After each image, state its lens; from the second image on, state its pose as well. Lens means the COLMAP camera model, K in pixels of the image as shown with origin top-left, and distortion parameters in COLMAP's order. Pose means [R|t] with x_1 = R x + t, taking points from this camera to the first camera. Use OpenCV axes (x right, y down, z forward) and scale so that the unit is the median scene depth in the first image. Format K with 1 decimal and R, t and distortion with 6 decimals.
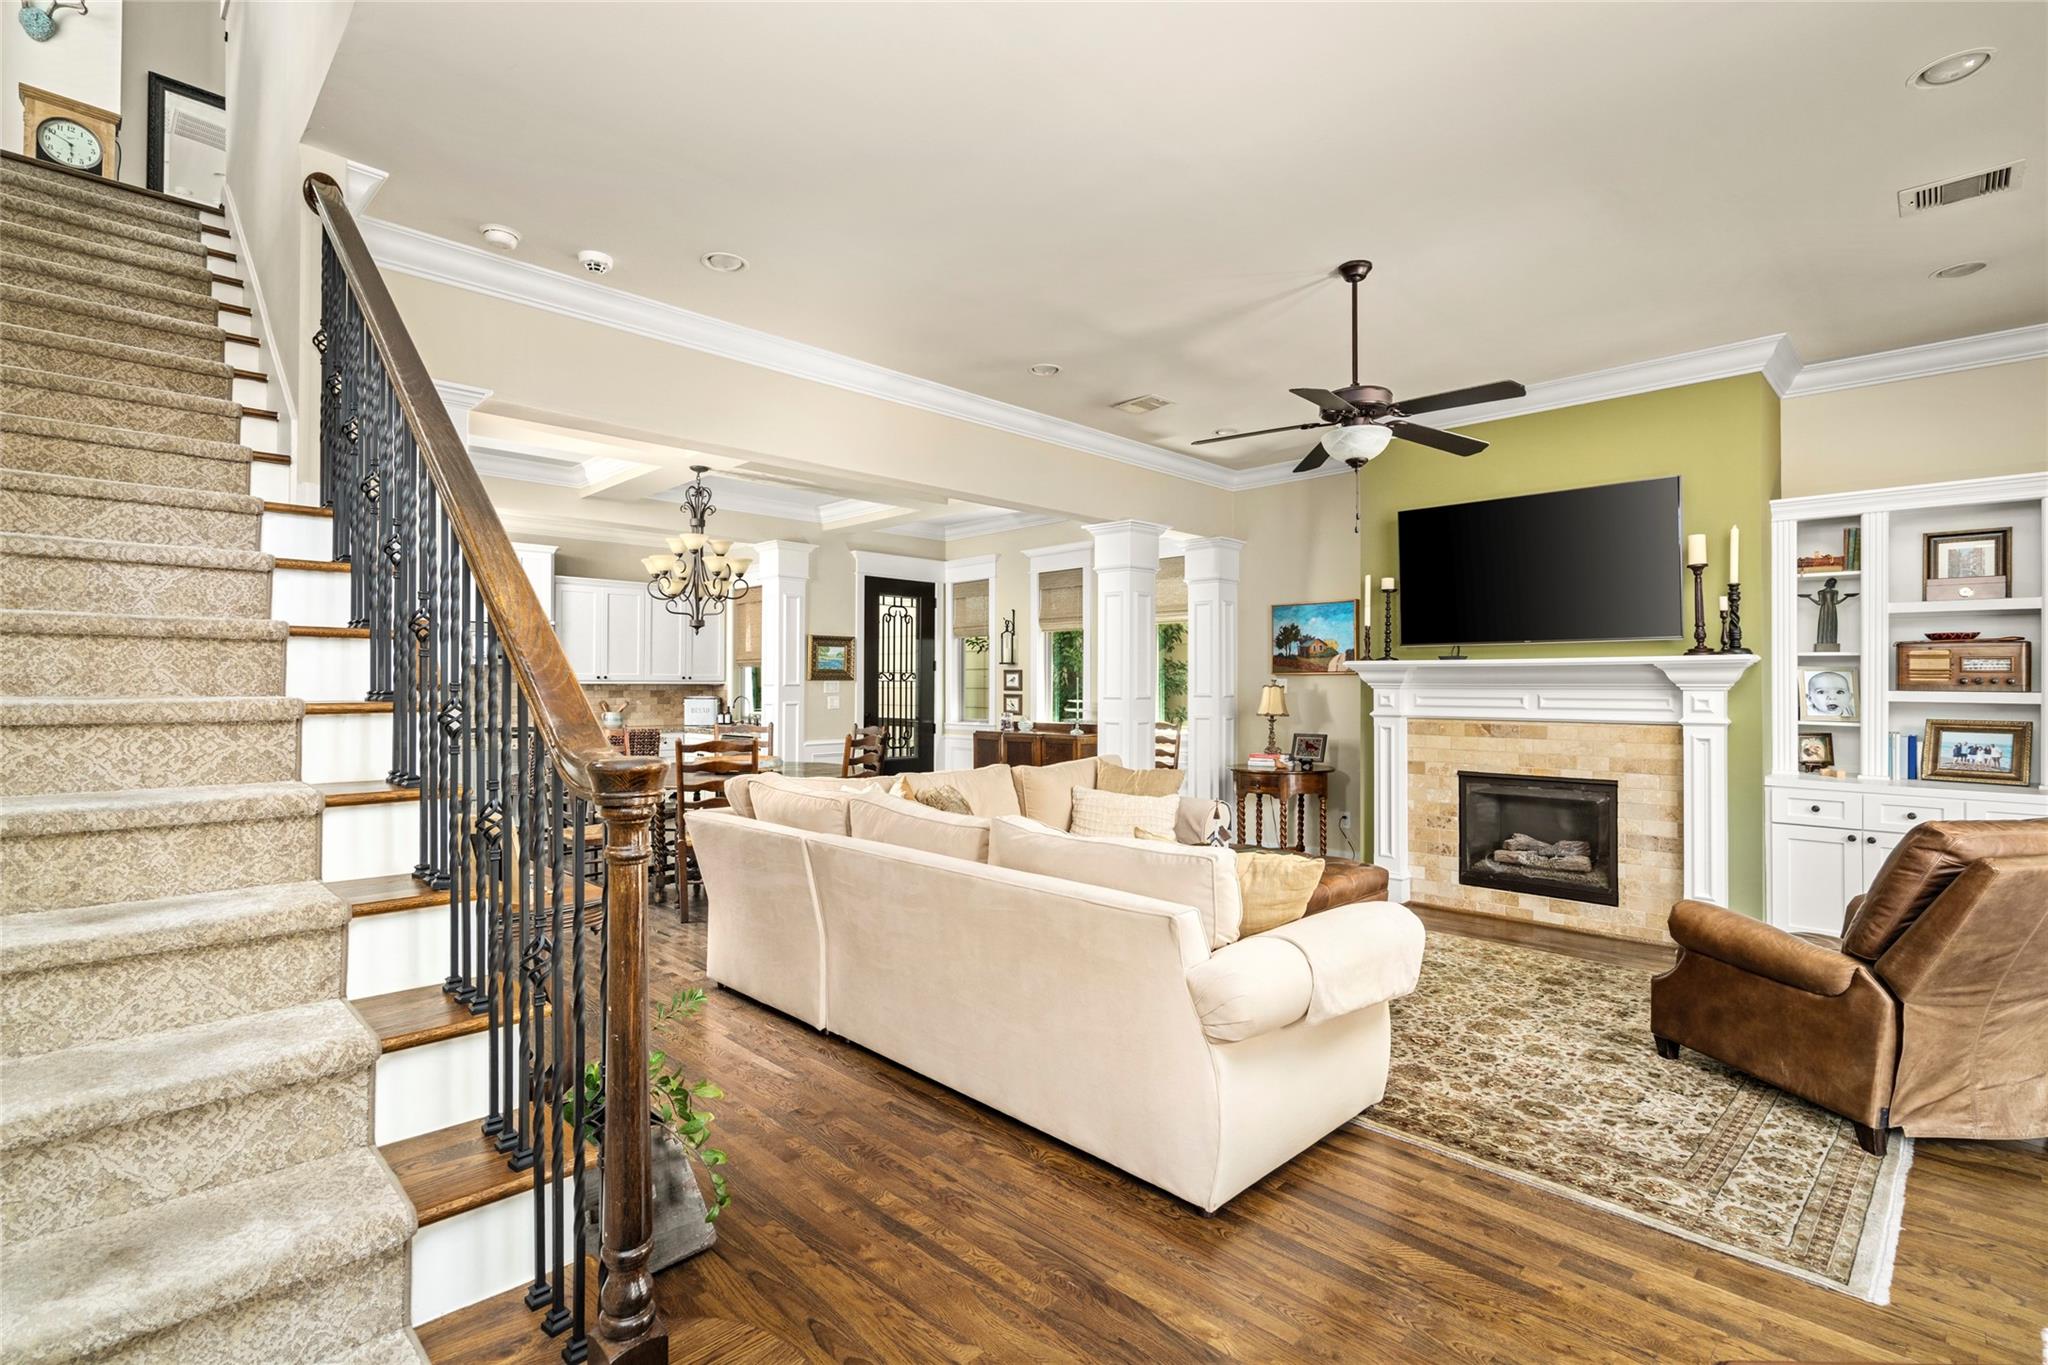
lens RADIAL K [[944.0, 0, 1021.3], [0, 944.0, 675.8], [0, 0, 1]] dist [-0.001998, -0.000335]
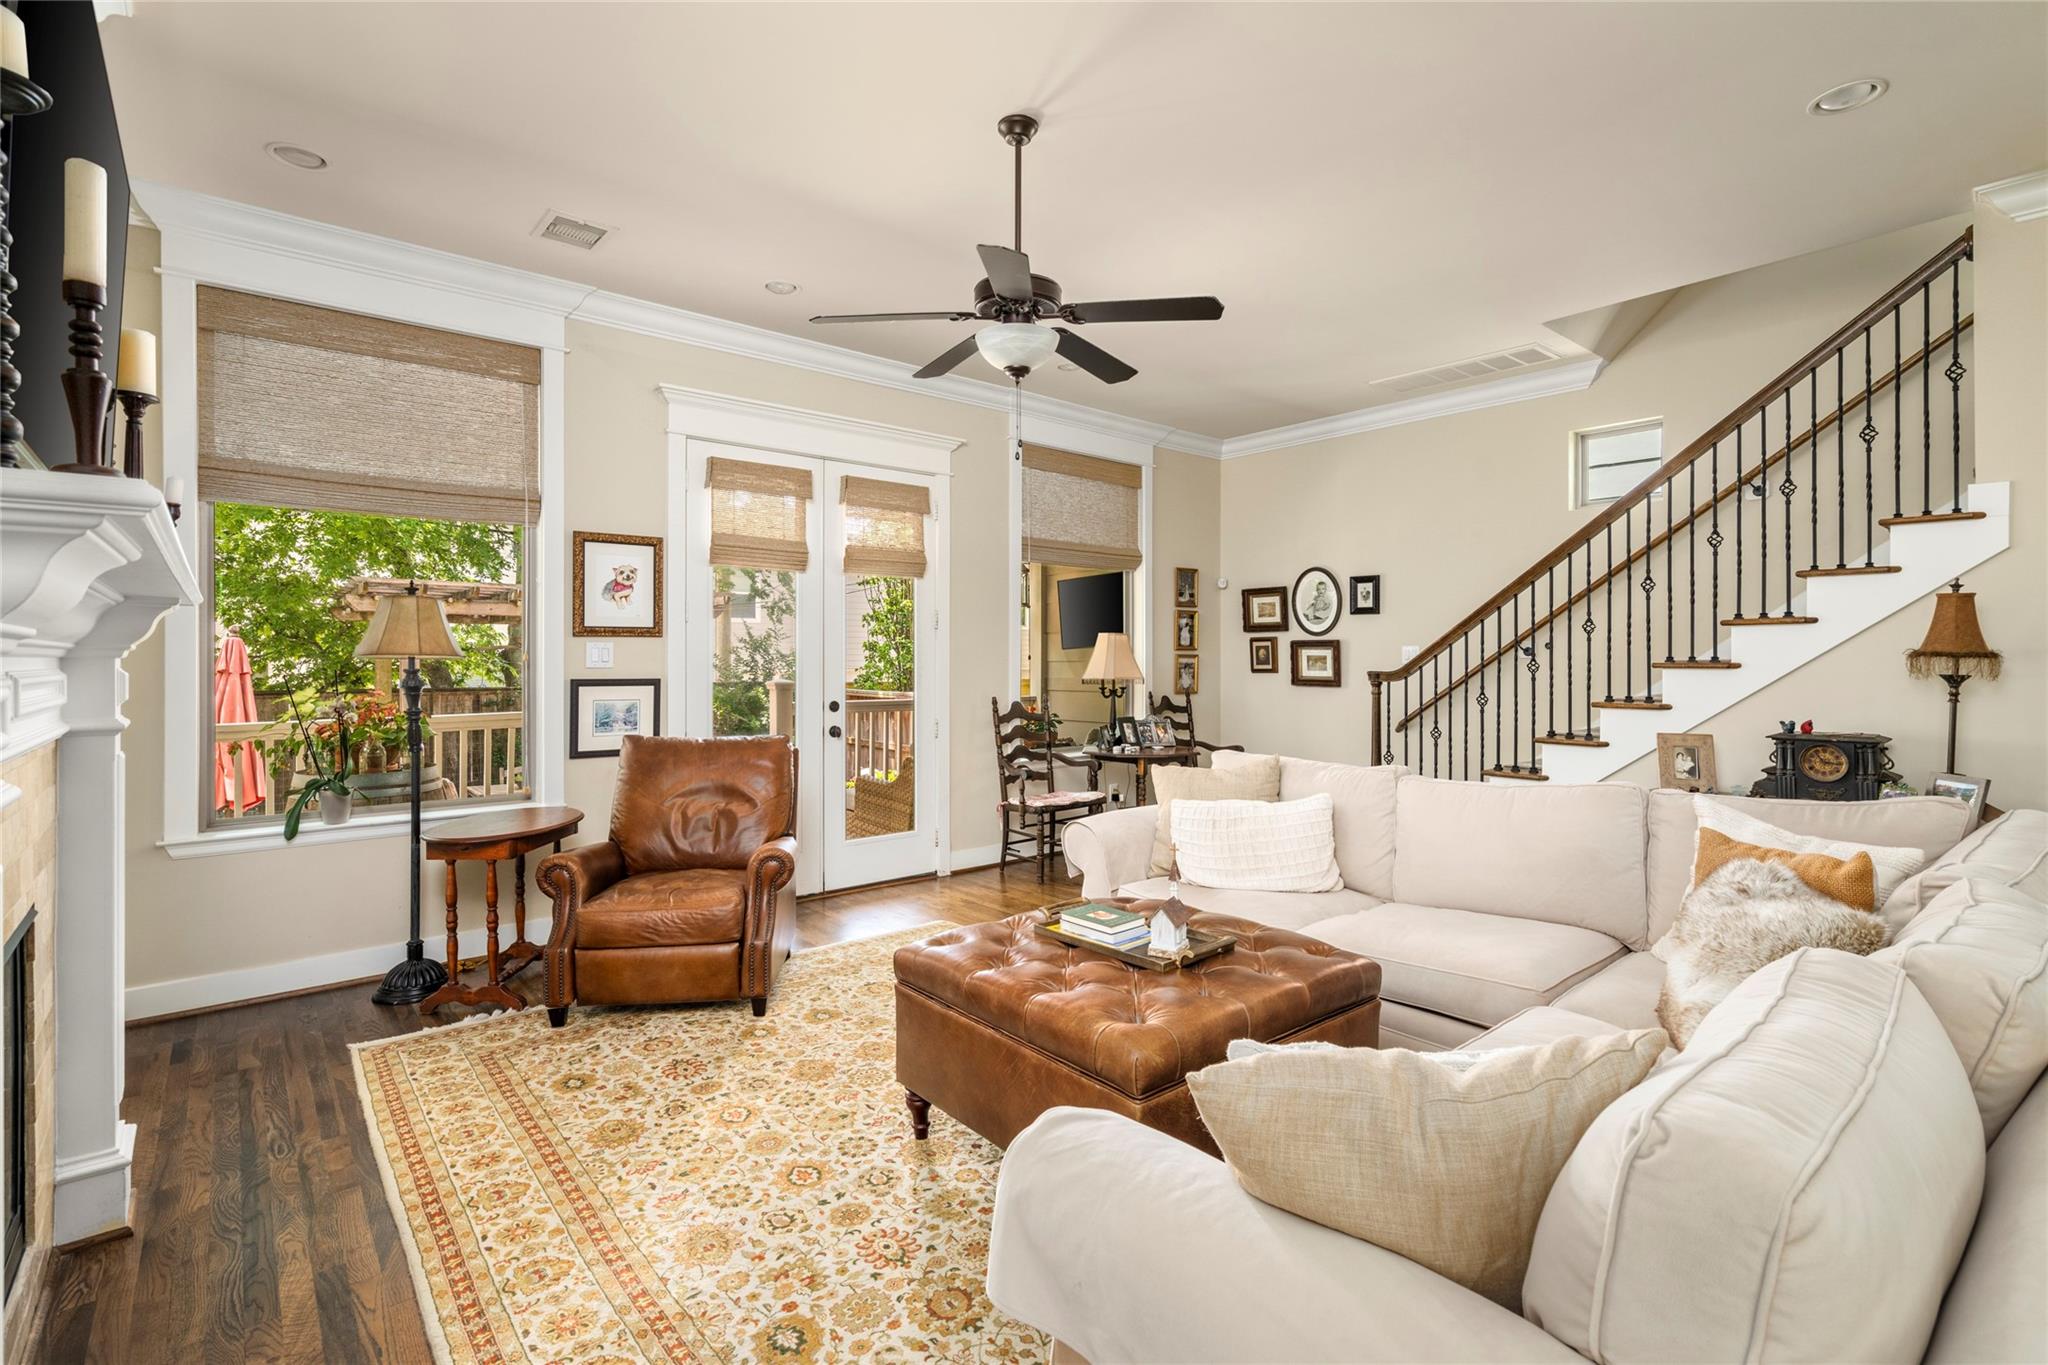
lens RADIAL K [[939.1, 0, 1021.2], [0, 939.1, 659.5], [0, 0, 1]] dist [-0.003221, -0.000130]
pose [[-0.996454, -0.001298, 0.084124, 0.169767], [-0.001857, 0.999977, -0.006573, 0.013707], [-0.084113, -0.006706, -0.996434, 1.061380]]
